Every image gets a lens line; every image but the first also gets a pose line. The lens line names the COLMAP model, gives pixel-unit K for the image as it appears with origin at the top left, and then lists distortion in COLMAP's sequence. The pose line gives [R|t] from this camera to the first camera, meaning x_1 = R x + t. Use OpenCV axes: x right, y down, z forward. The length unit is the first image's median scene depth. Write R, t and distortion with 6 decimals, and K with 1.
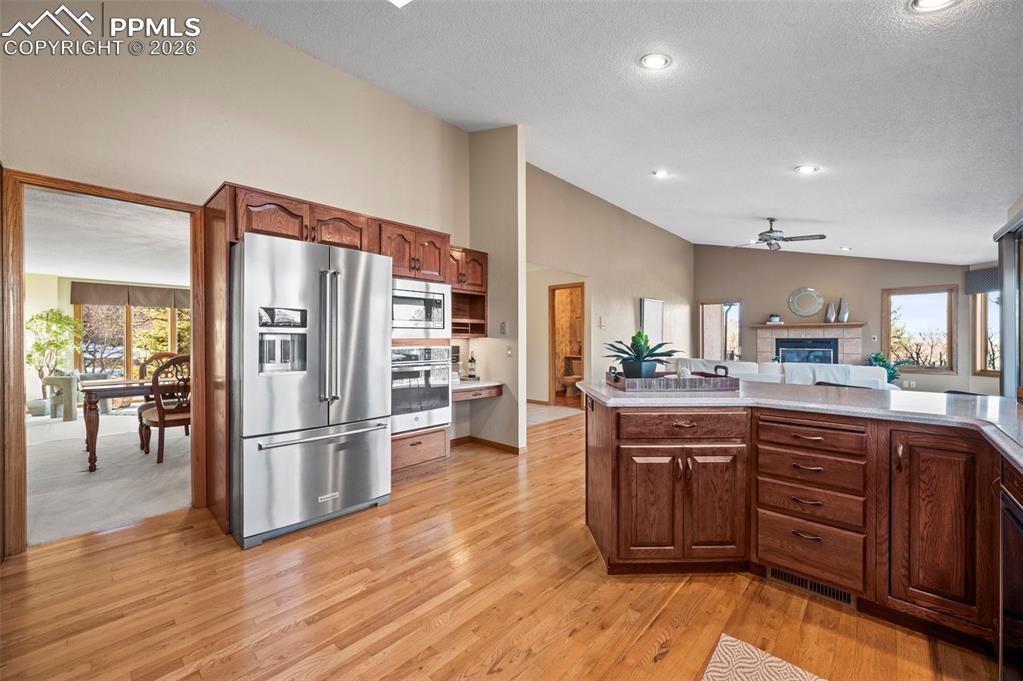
lens RADIAL K [[400.8, 0, 512.4], [0, 400.8, 341.2], [0, 0, 1]] dist [-0.000896, -0.000187]
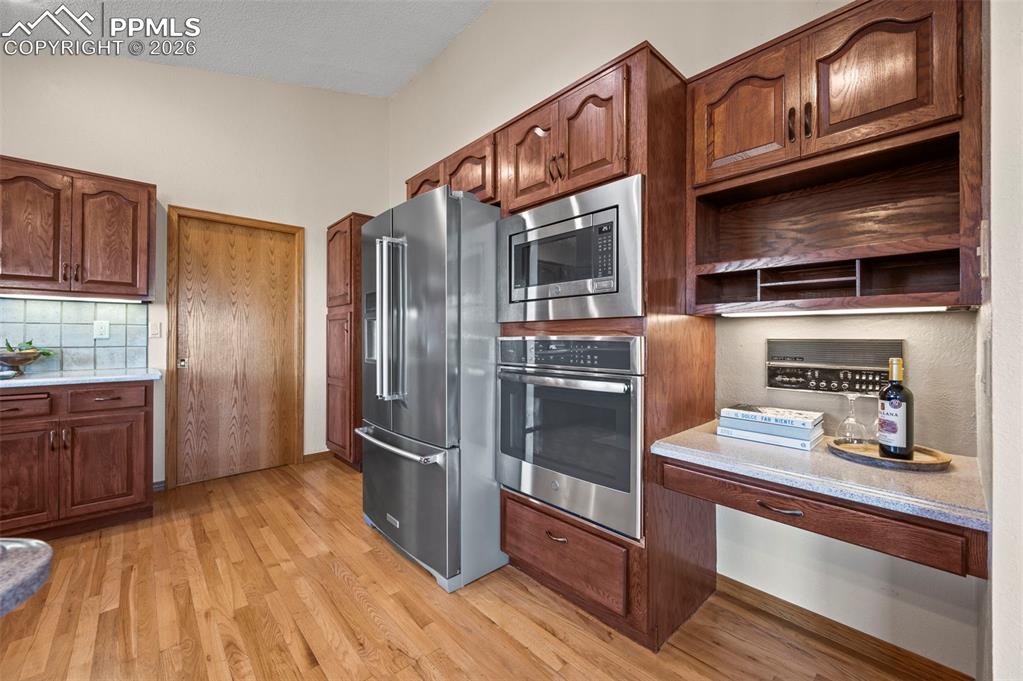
lens RADIAL K [[402.9, 0, 510.7], [0, 402.9, 335.2], [0, 0, 1]] dist [-0.000675, -0.000009]
pose [[-0.067410, -0.000213, -0.997725, 0.205103], [-0.004854, 0.999988, 0.000114, 0.011470], [0.997714, 0.004850, -0.067410, 0.796691]]
